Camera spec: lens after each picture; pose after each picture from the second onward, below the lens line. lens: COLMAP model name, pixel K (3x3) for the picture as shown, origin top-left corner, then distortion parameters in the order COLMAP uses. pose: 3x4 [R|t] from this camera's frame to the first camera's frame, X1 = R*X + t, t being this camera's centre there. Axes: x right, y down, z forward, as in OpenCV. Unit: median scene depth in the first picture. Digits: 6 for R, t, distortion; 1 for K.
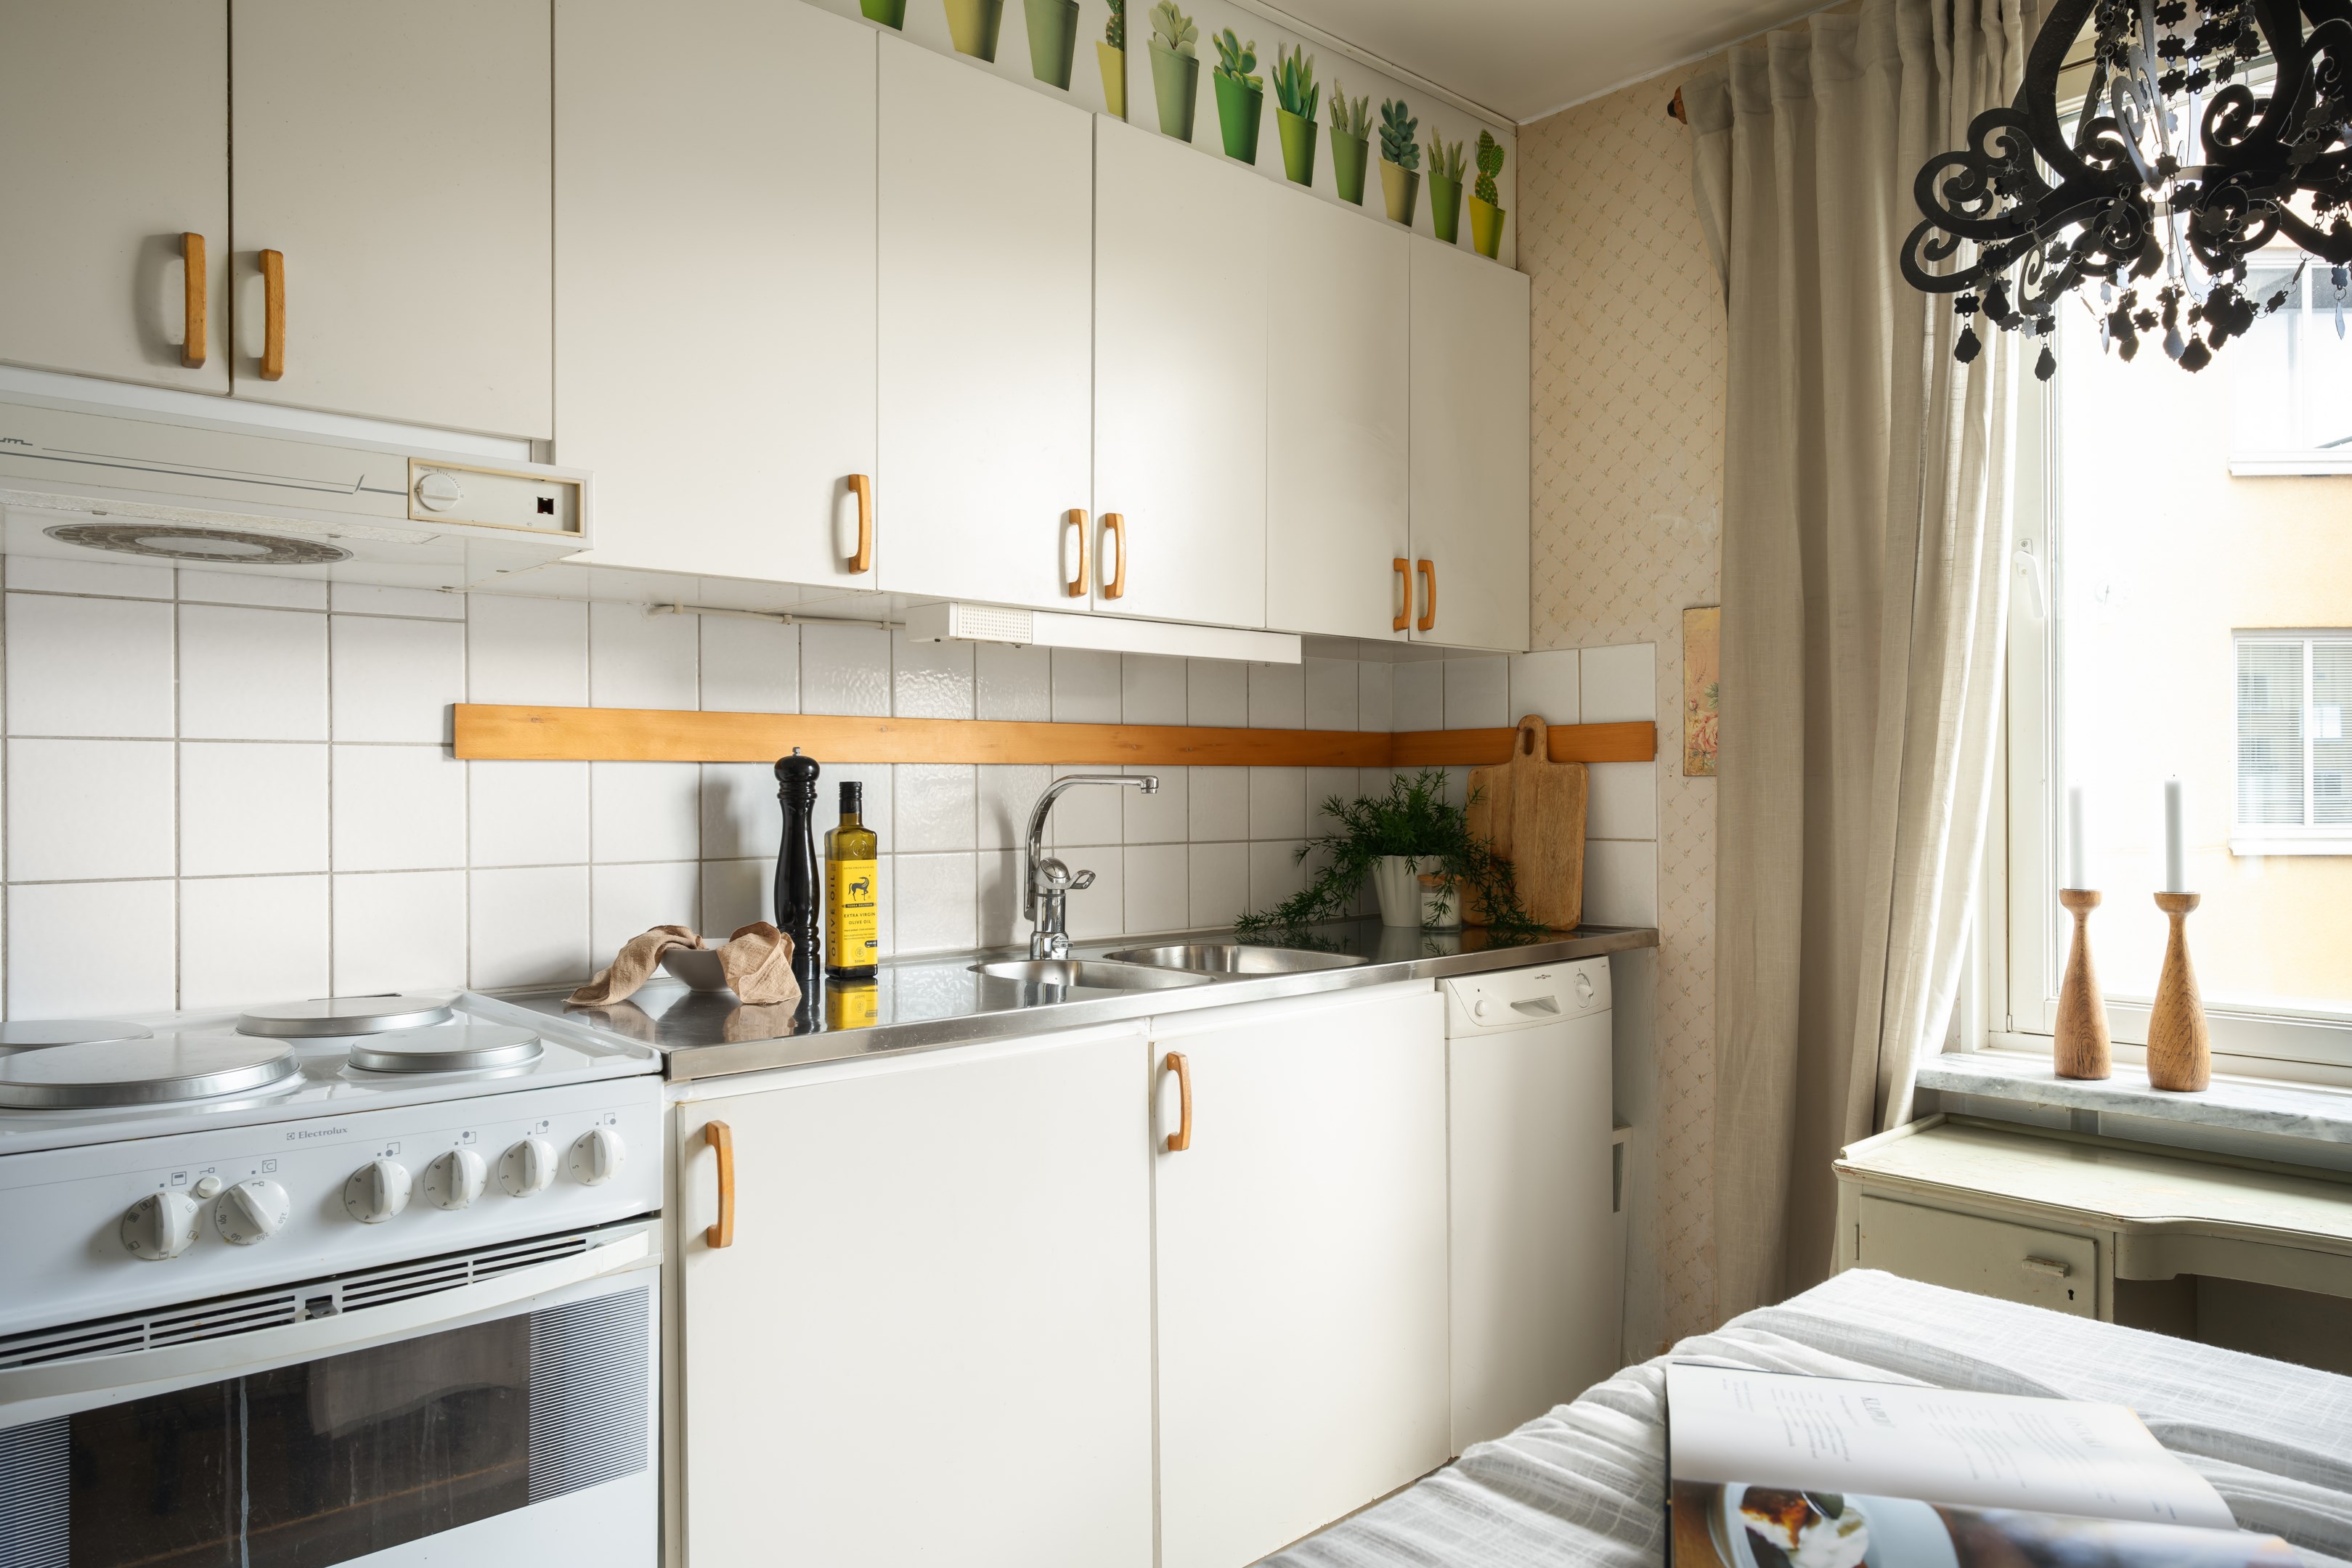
lens RADIAL K [[1557.6, 0, 1175.9], [0, 1557.6, 793.4], [0, 0, 1]] dist [0.005055, -0.002523]
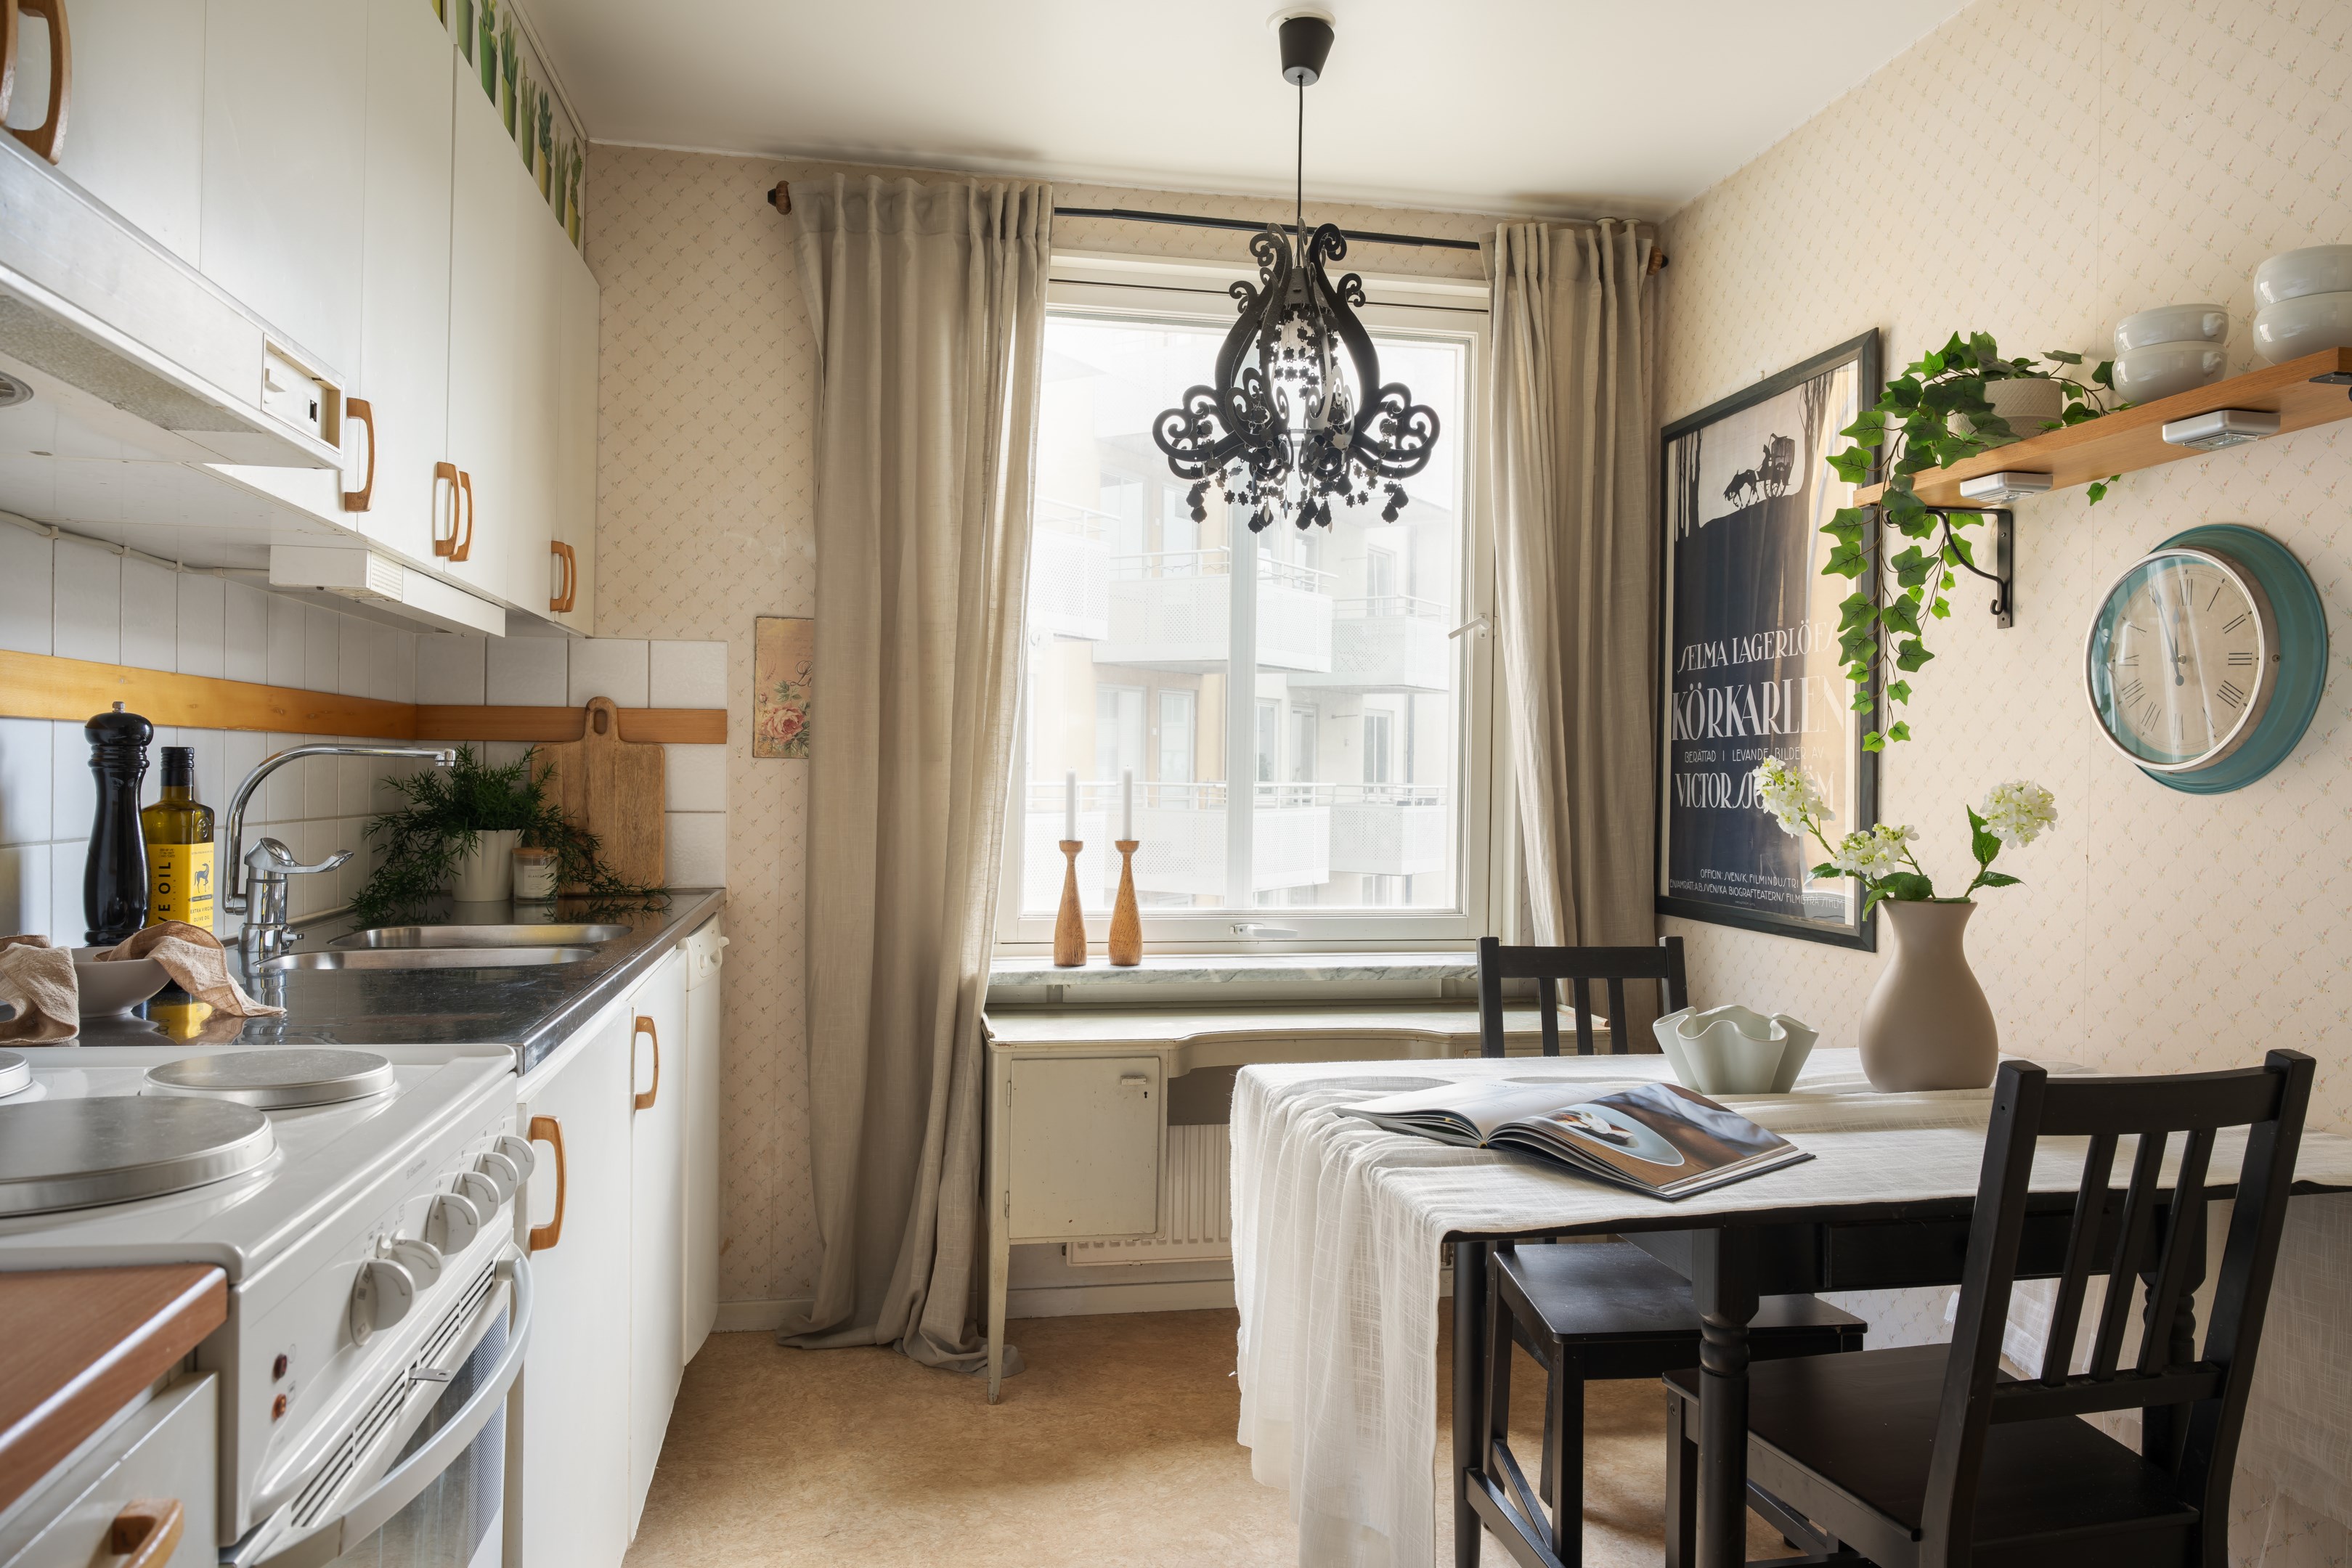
lens RADIAL K [[1557.6, 0, 1175.9], [0, 1557.6, 793.4], [0, 0, 1]] dist [0.005055, -0.002523]
pose [[0.527176, 0.000640, 0.849756, -0.511438], [-0.013410, 0.999881, 0.007567, 0.002930], [-0.849650, -0.015384, 0.527122, 0.101669]]
